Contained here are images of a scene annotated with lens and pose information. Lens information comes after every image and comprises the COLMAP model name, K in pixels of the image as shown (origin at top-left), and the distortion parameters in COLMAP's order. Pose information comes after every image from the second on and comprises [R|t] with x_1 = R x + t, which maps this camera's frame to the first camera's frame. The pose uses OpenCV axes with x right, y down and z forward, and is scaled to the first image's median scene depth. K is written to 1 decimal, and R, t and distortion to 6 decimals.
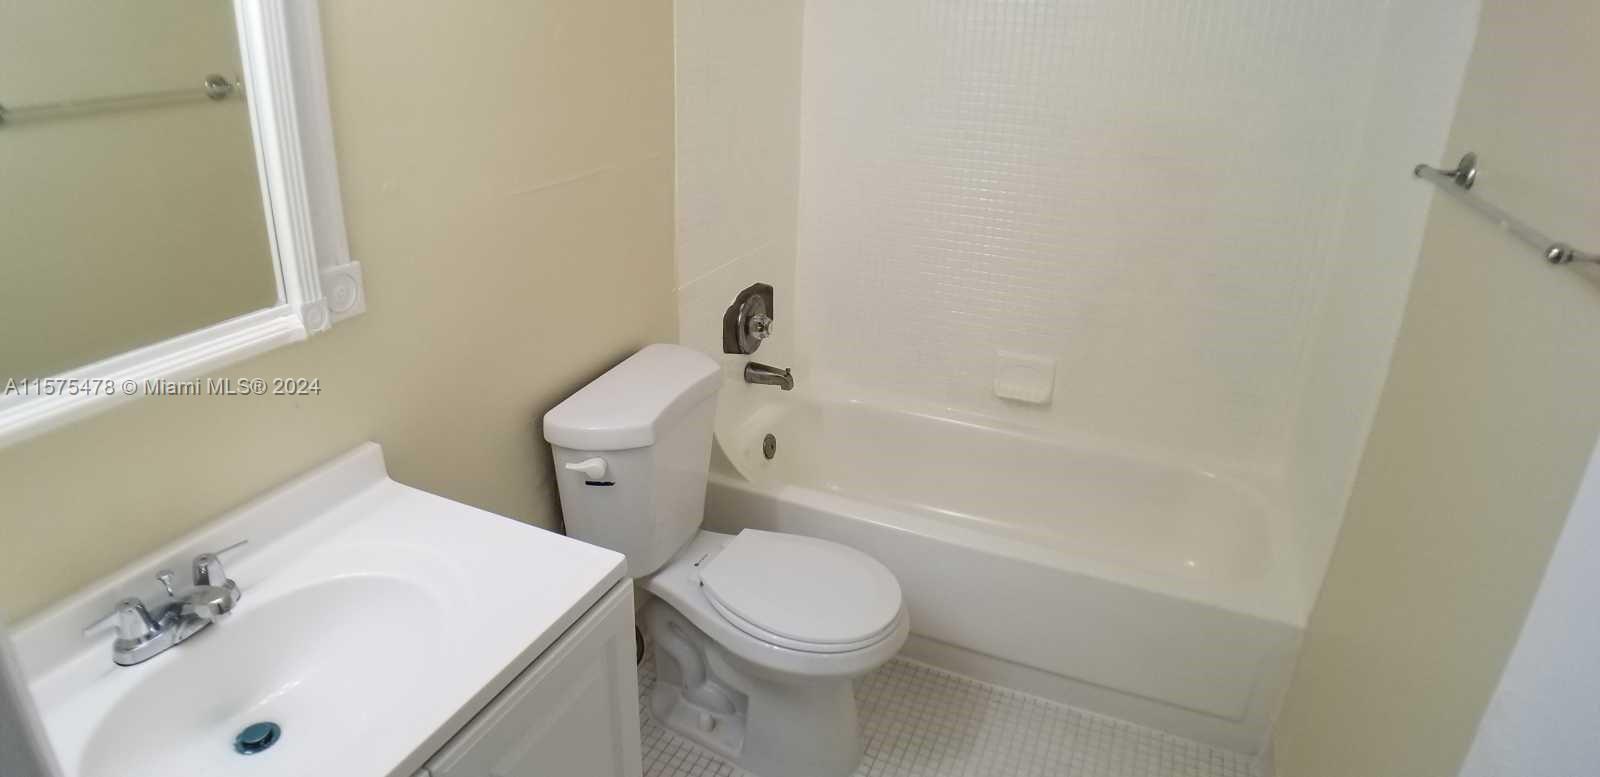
lens RADIAL K [[890.0, 0, 800.3], [0, 890.0, 358.9], [0, 0, 1]] dist [-0.097448, 0.022615]
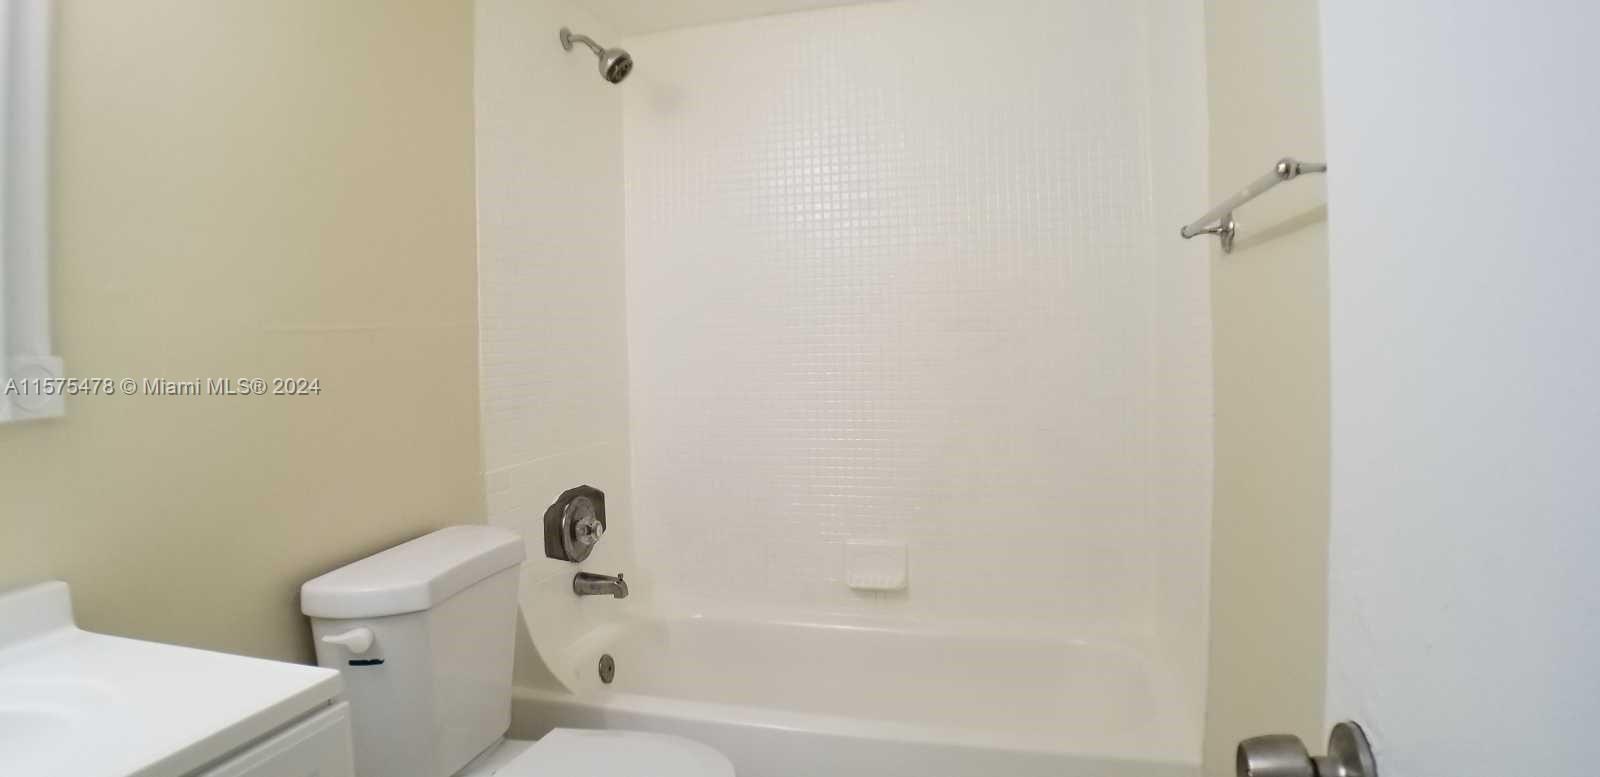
lens RADIAL K [[890.0, 0, 800.3], [0, 890.0, 358.9], [0, 0, 1]] dist [-0.097448, 0.022615]
pose [[0.988951, -0.056414, 0.137092, 0.062682], [0.098249, 0.941922, -0.321139, 0.122603], [-0.111013, 0.331059, 0.937057, 0.059810]]
